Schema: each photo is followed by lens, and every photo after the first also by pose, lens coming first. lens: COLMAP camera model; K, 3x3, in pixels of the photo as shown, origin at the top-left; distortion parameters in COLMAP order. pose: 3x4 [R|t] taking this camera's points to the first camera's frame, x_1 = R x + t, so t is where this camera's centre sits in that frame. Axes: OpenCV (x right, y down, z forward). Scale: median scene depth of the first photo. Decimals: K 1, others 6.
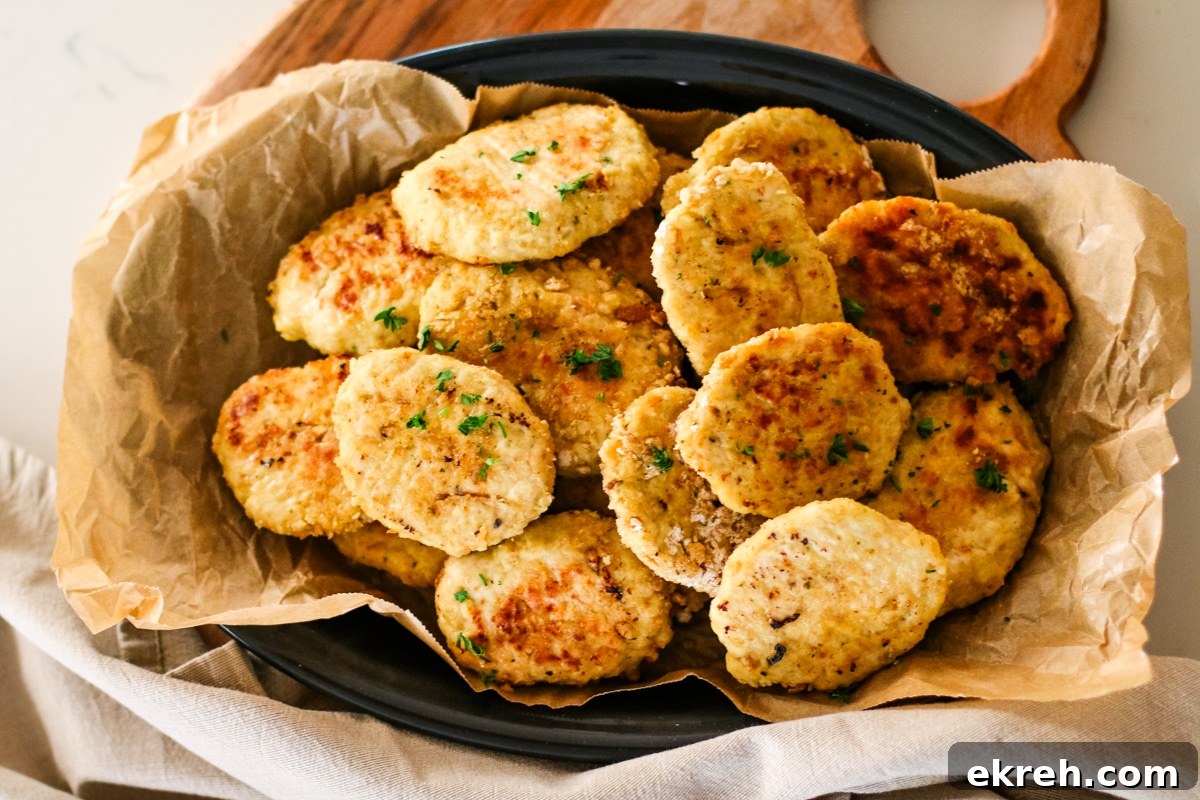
lens RADIAL K [[3864.1, 0, 600.0], [0, 3864.1, 400.0], [0, 0, 1]] dist [0.095840, 0.222053]
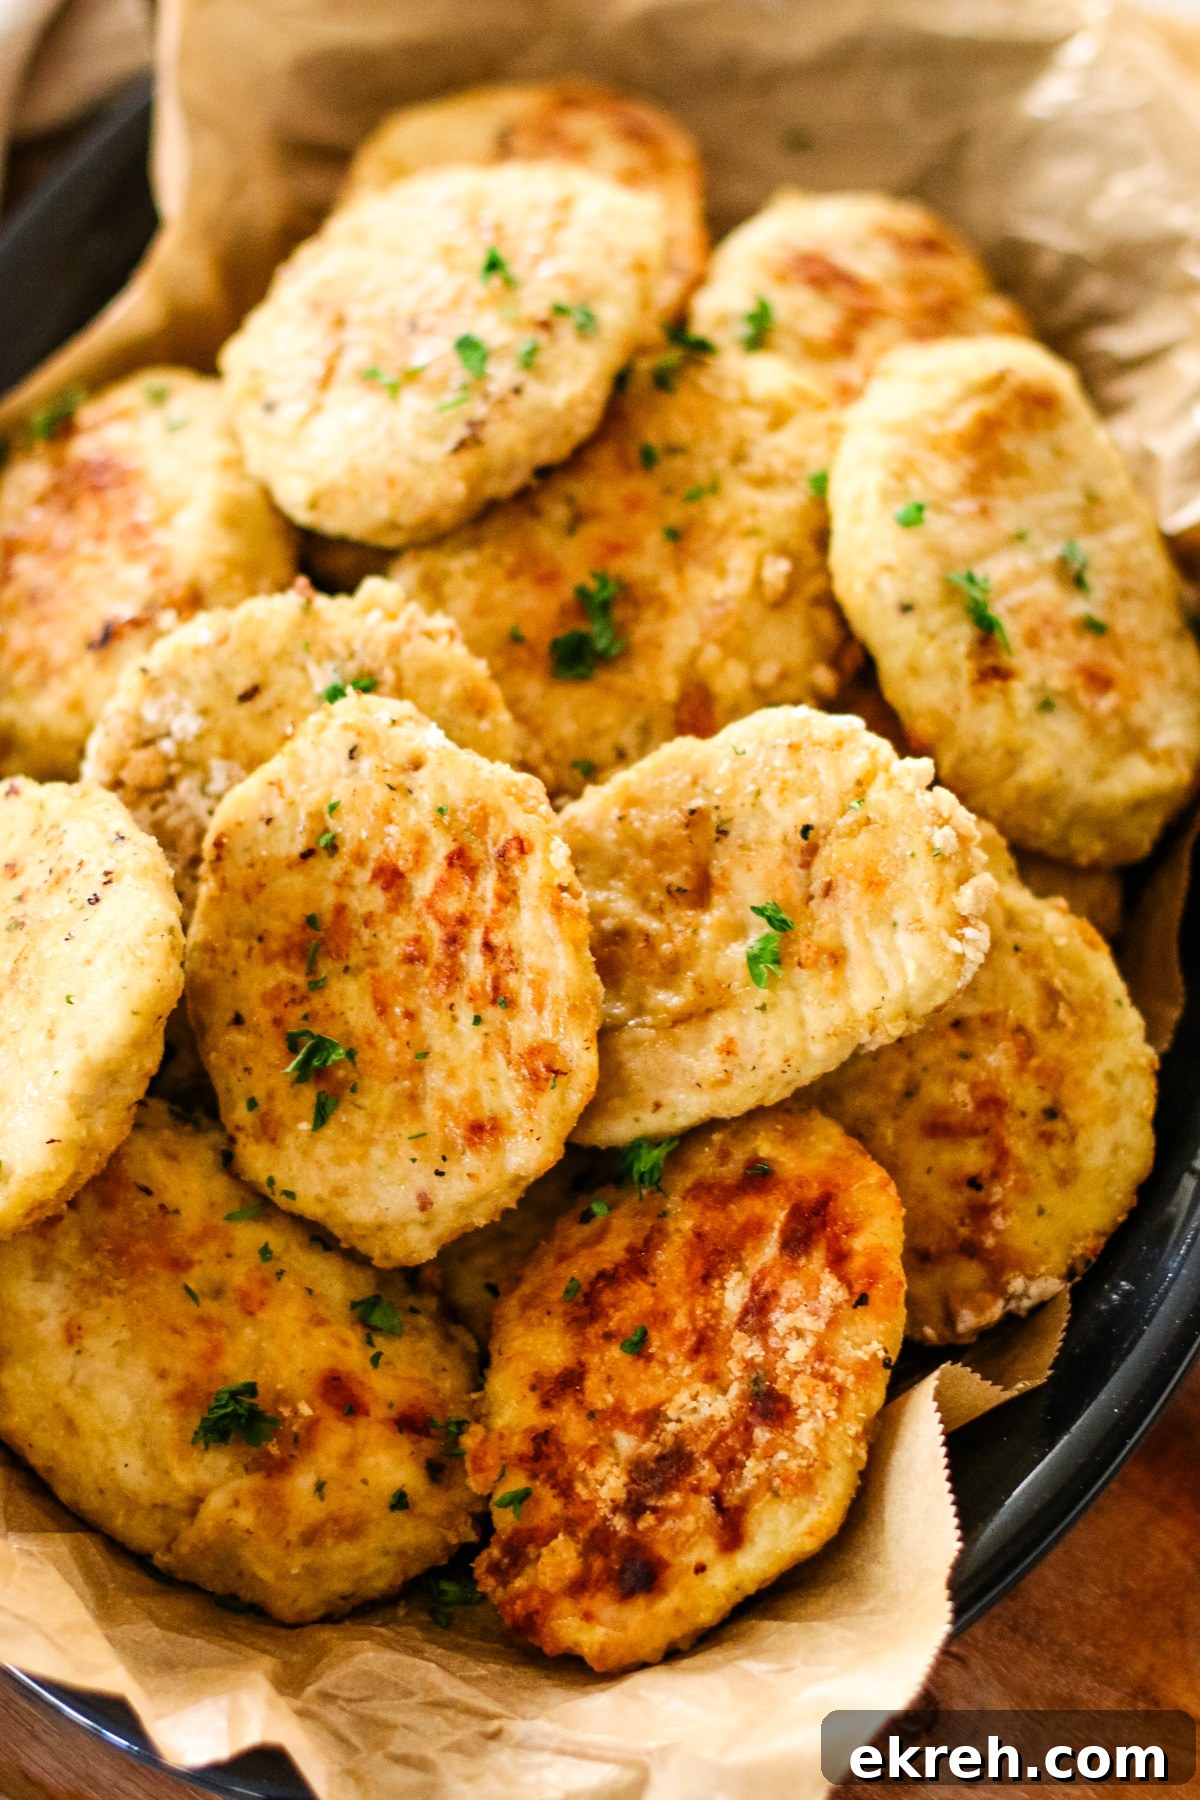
lens RADIAL K [[5796.2, 0, 600.0], [0, 5796.2, 900.0], [0, 0, 1]] dist [0.095840, 0.222053]
pose [[-0.127032, 0.859898, -0.494407, 0.366375], [-0.964259, 0.009789, 0.264780, -0.192269], [0.232523, 0.510372, 0.827921, 0.435586]]
